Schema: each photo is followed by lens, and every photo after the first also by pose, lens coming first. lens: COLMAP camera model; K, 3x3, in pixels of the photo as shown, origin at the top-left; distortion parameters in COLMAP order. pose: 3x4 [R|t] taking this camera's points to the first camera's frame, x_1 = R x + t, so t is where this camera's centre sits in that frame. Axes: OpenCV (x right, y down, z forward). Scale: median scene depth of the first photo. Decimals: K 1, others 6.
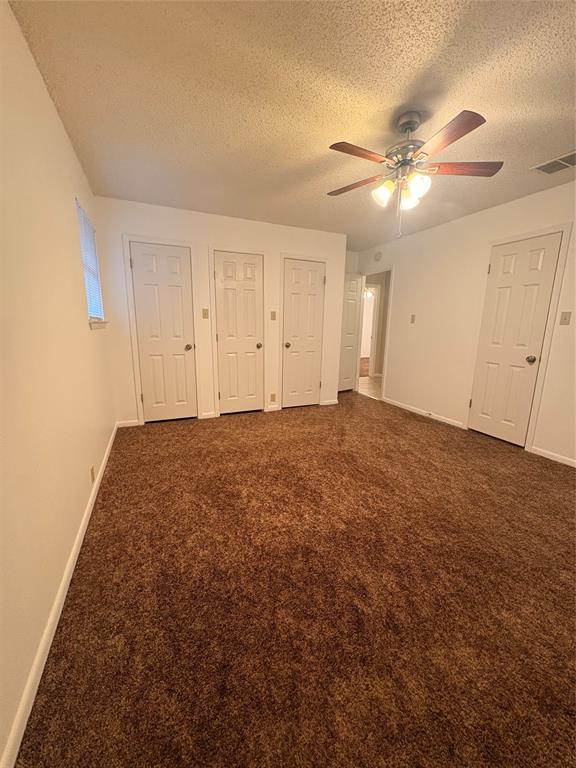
lens RADIAL K [[305.1, 0, 288.0], [0, 305.1, 384.0], [0, 0, 1]] dist [0.000073, -0.000019]
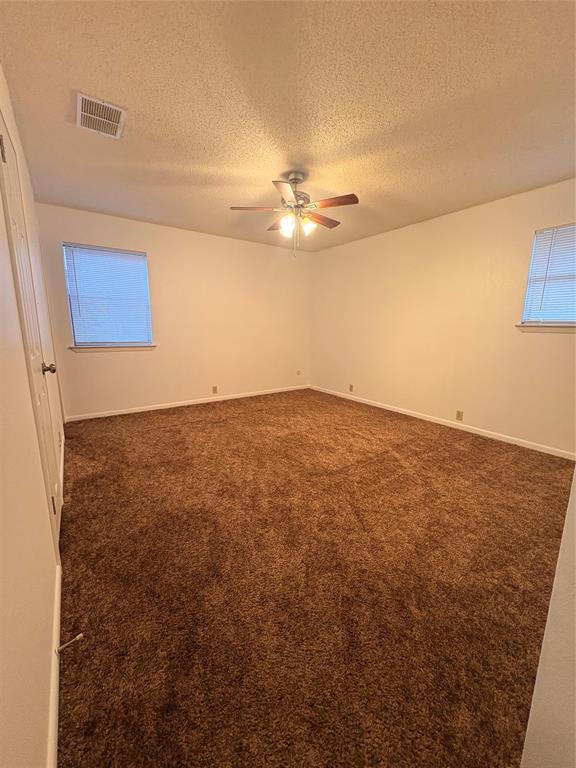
lens RADIAL K [[305.1, 0, 288.0], [0, 305.1, 384.0], [0, 0, 1]] dist [0.000073, -0.000019]
pose [[-0.979536, 0.014613, -0.200740, 0.440105], [-0.060400, 0.930051, 0.362433, -0.298299], [0.191995, 0.367141, -0.910135, 1.591950]]
